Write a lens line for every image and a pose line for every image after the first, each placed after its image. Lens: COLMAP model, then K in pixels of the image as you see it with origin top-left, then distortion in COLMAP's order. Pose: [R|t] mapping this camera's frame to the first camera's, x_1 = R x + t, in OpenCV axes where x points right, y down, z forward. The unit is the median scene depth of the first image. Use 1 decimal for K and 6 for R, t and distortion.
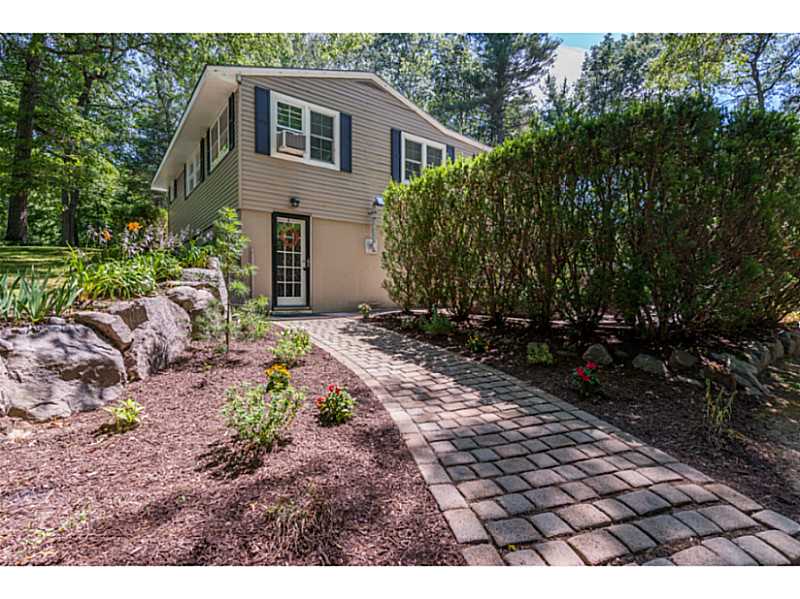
lens RADIAL K [[418.9, 0, 400.0], [0, 418.9, 295.6], [0, 0, 1]] dist [-0.003530, -0.000149]
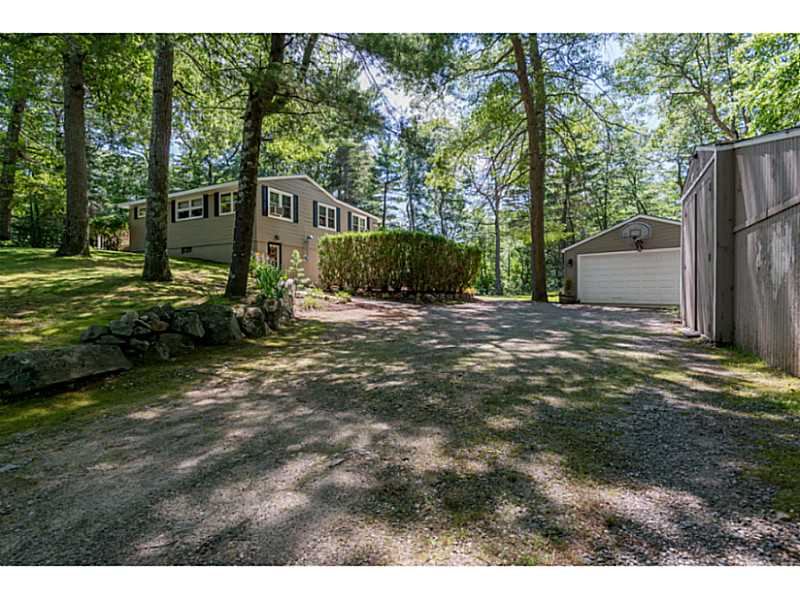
lens RADIAL K [[418.9, 0, 399.1], [0, 418.9, 294.8], [0, 0, 1]] dist [-0.003530, -0.000149]
pose [[0.917829, 0.001749, 0.396972, -0.511516], [-0.007613, 0.999884, 0.013196, 0.040002], [-0.396903, -0.015134, 0.917736, -1.212474]]
